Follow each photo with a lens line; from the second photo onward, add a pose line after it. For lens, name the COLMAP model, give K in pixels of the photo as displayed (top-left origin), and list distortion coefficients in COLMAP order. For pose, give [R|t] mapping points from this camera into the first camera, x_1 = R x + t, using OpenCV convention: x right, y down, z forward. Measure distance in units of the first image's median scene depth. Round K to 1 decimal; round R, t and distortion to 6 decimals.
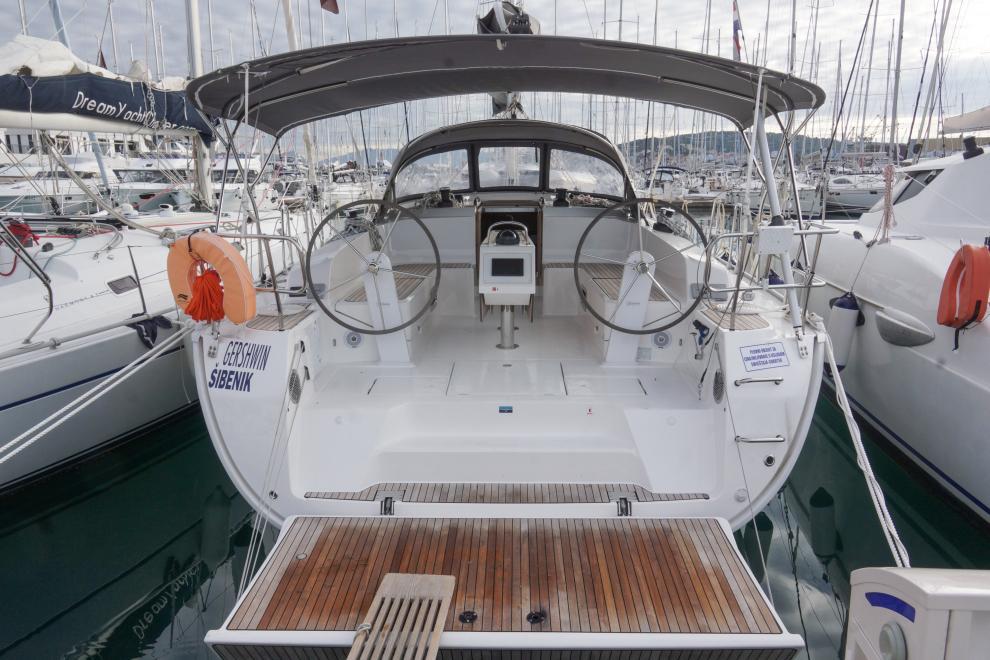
lens RADIAL K [[747.9, 0, 495.0], [0, 747.9, 330.0], [0, 0, 1]] dist [-0.002276, 0.002691]
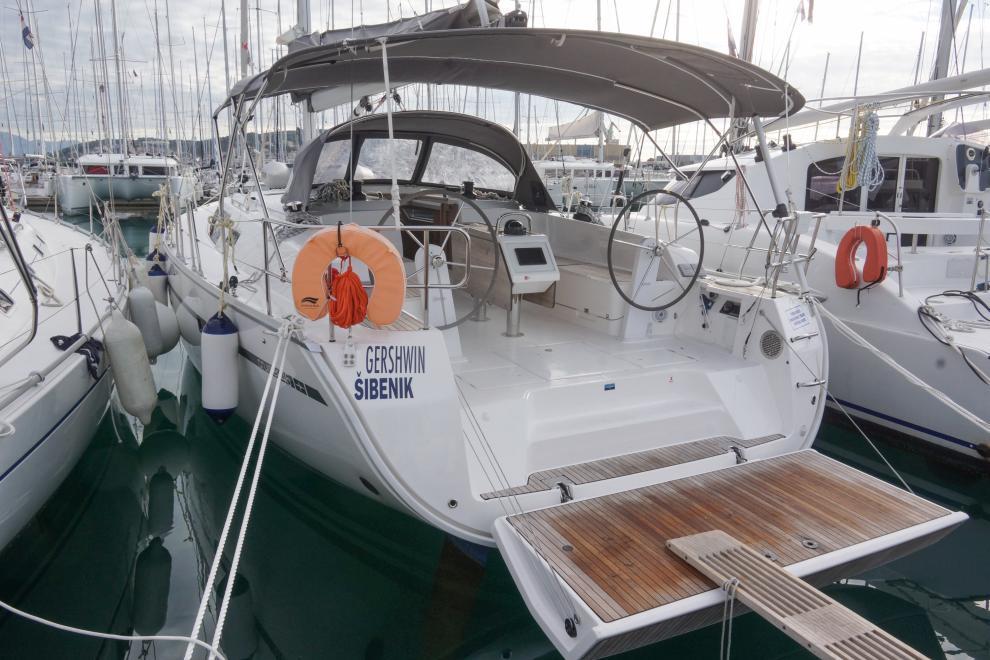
lens RADIAL K [[757.6, 0, 495.0], [0, 757.6, 330.0], [0, 0, 1]] dist [0.006834, 0.003373]
pose [[0.874905, -0.082831, 0.477159, -0.575929], [0.082529, 0.996354, 0.021637, -0.010259], [-0.477211, 0.020449, 0.878551, 0.115647]]
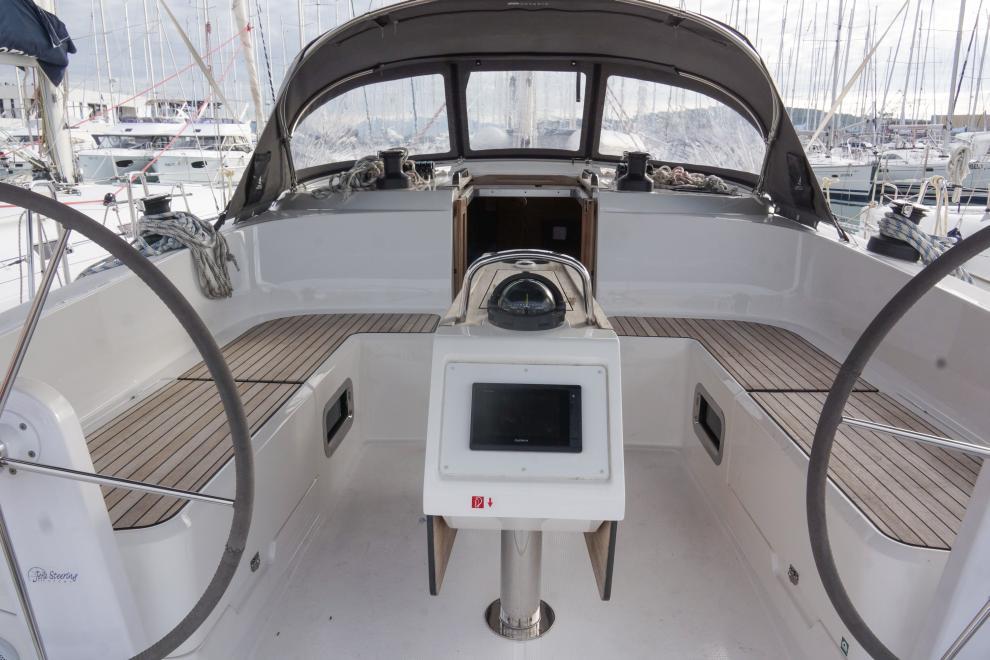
lens RADIAL K [[747.9, 0, 495.0], [0, 747.9, 330.0], [0, 0, 1]] dist [-0.002276, 0.002691]
pose [[0.999855, 0.014774, -0.008510, 0.007023], [-0.014461, 0.999259, 0.035669, -0.137046], [0.009031, -0.035541, 0.999327, 0.773254]]
